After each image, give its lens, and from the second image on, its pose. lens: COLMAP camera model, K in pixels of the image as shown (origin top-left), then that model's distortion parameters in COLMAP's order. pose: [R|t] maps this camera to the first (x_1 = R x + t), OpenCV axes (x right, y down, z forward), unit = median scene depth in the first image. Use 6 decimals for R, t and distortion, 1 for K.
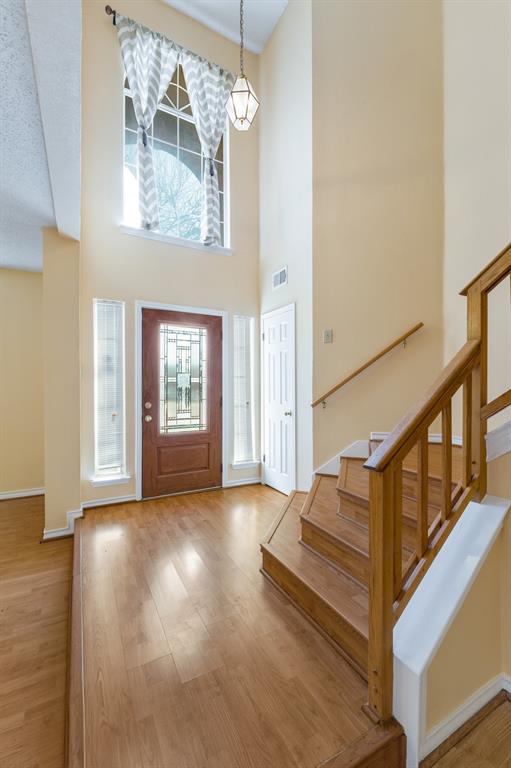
lens RADIAL K [[324.9, 0, 255.9], [0, 324.9, 381.0], [0, 0, 1]] dist [-0.001376, 0.000188]
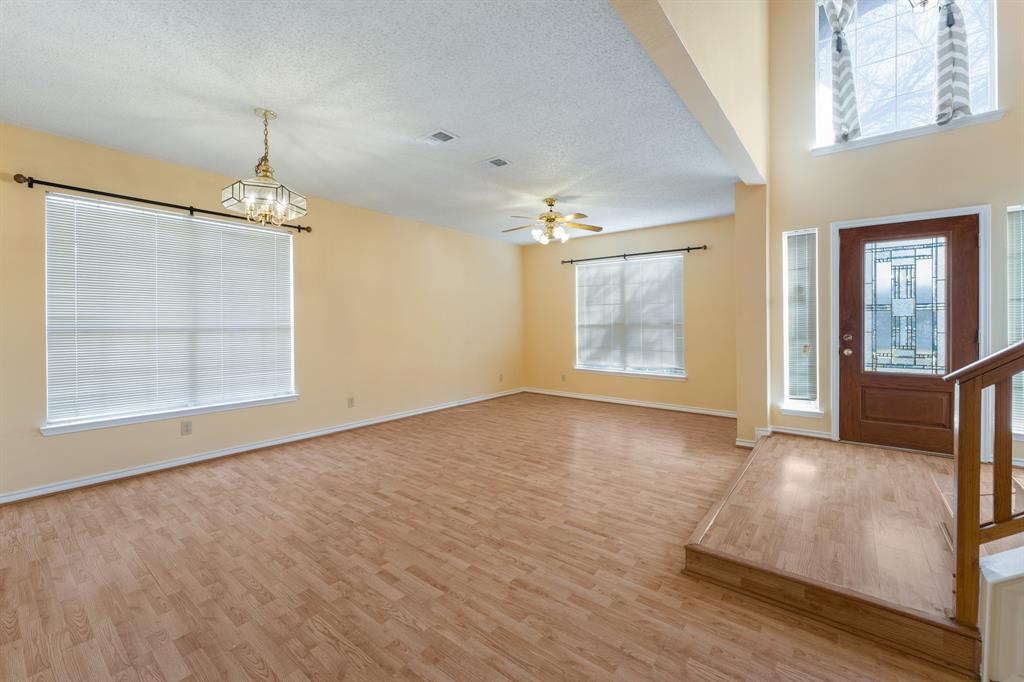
lens RADIAL K [[414.5, 0, 510.0], [0, 414.5, 337.3], [0, 0, 1]] dist [0.000217, 0.000065]
pose [[0.381520, 0.021451, -0.924112, 0.368595], [0.009685, 0.999583, 0.027201, 0.034638], [0.924310, -0.019328, 0.381153, -0.293142]]
